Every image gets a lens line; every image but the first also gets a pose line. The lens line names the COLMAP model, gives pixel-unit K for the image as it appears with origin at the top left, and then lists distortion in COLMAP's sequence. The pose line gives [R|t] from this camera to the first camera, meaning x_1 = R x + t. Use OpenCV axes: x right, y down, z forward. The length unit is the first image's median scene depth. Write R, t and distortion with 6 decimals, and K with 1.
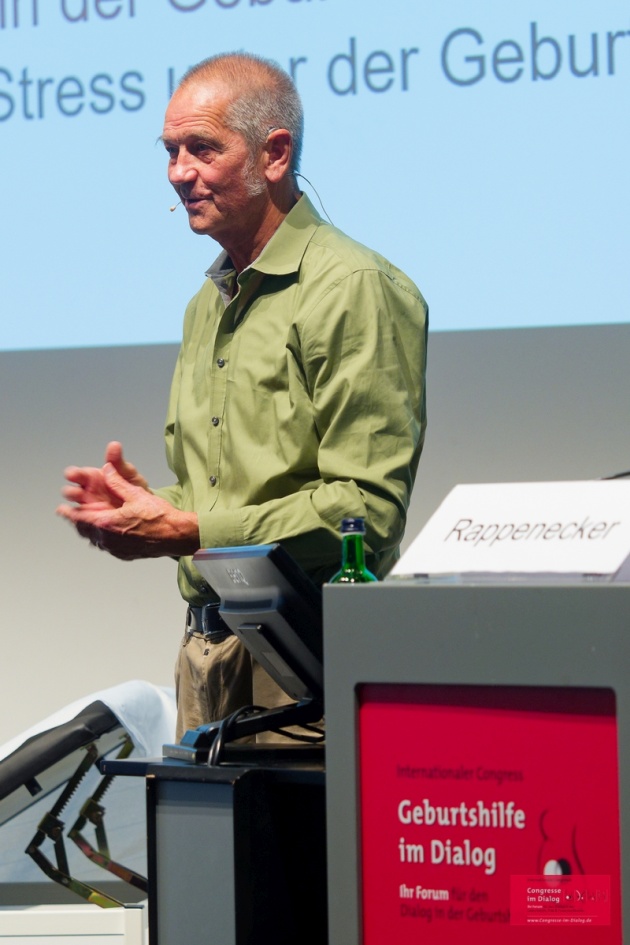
lens RADIAL K [[5117.1, 0, 315.5], [0, 5117.1, 472.2], [0, 0, 1]] dist [0.002981, 0.000000]
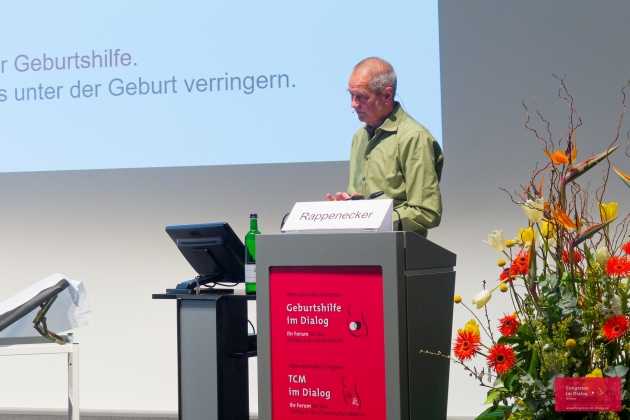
lens RADIAL K [[1283.8, 0, 315.4], [0, 1283.8, 208.3], [0, 0, 1]] dist [0.038987, 0.000000]
pose [[0.934303, 0.004566, 0.356452, -0.228976], [0.000882, 0.999885, -0.015118, 0.017158], [-0.356480, 0.014439, 0.934191, 0.255379]]
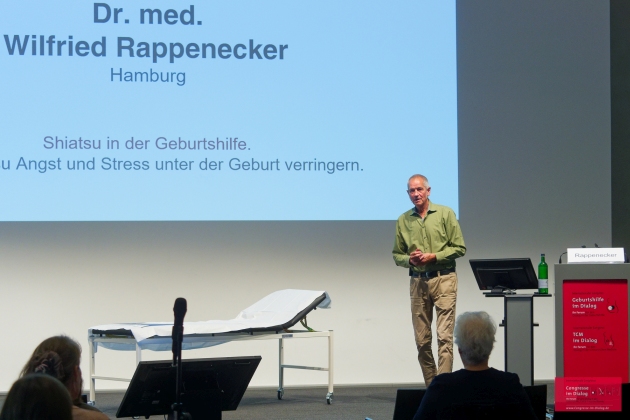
lens RADIAL K [[1537.4, 0, 314.7], [0, 1537.4, 212.3], [0, 0, 1]] dist [0.164323, 0.000000]
pose [[0.673283, 0.035056, 0.738553, -1.522125], [-0.006678, 0.999123, -0.041337, 0.036868], [-0.739355, 0.022899, 0.672927, -0.051649]]
